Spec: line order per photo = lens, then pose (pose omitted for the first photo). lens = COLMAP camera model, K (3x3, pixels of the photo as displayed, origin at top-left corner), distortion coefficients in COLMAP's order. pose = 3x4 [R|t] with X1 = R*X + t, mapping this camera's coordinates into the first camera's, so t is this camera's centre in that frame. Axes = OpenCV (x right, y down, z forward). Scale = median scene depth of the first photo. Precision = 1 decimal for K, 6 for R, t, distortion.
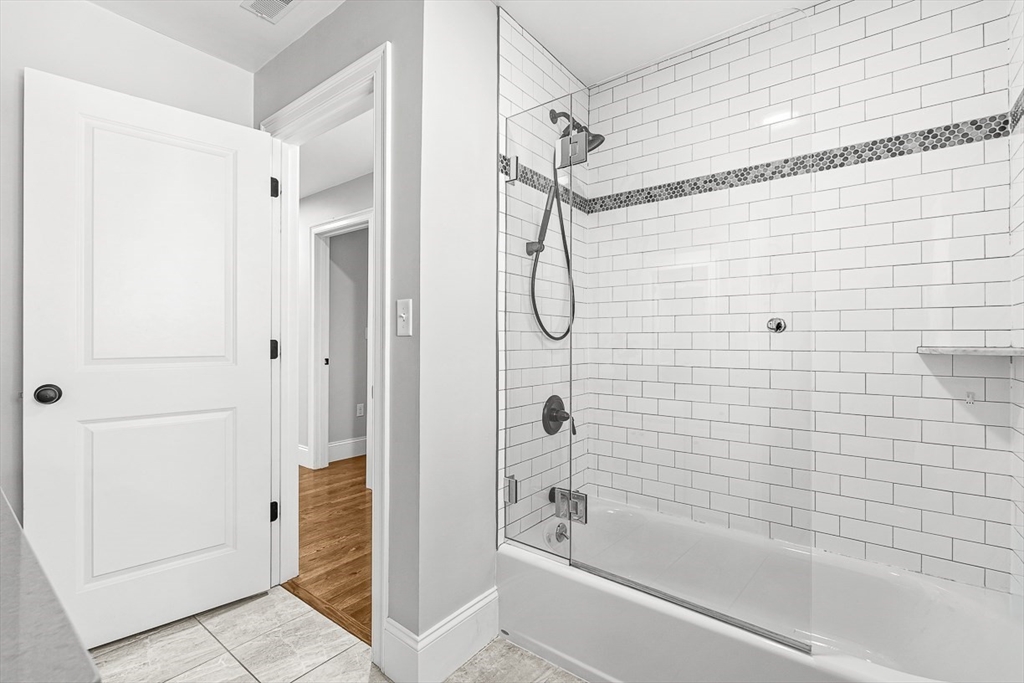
lens RADIAL K [[451.6, 0, 514.2], [0, 451.6, 338.4], [0, 0, 1]] dist [0.001070, -0.000366]
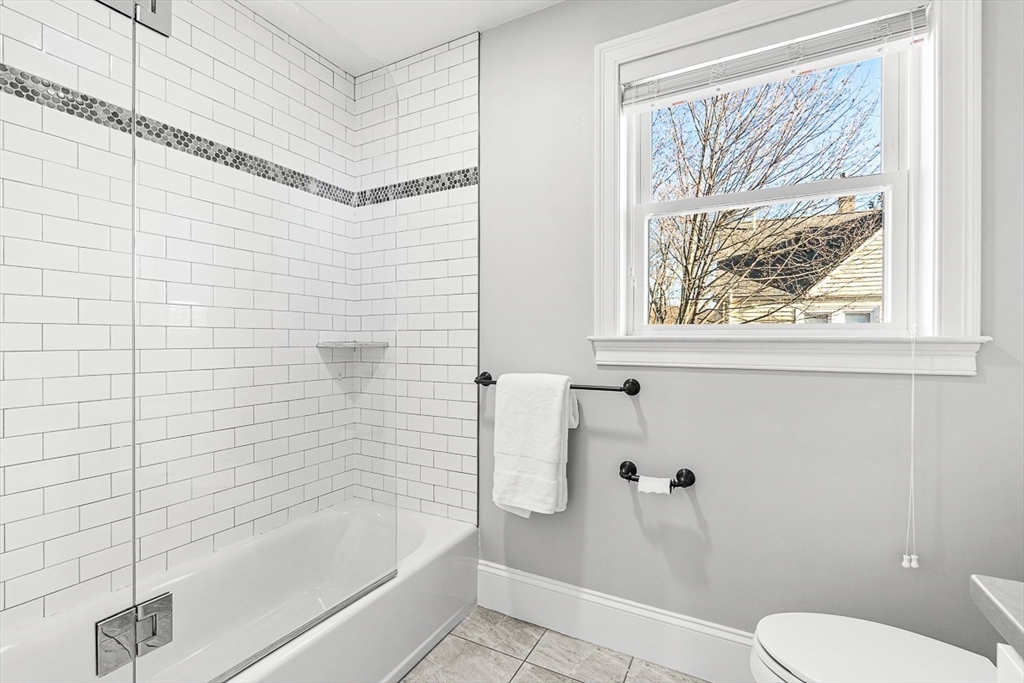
lens RADIAL K [[451.6, 0, 512.1], [0, 451.6, 342.8], [0, 0, 1]] dist [0.001070, -0.000366]
pose [[-0.156669, -0.011479, 0.987584, -0.472664], [-0.004723, 0.999930, 0.010874, 0.002729], [-0.987640, -0.002961, -0.156712, 0.600803]]
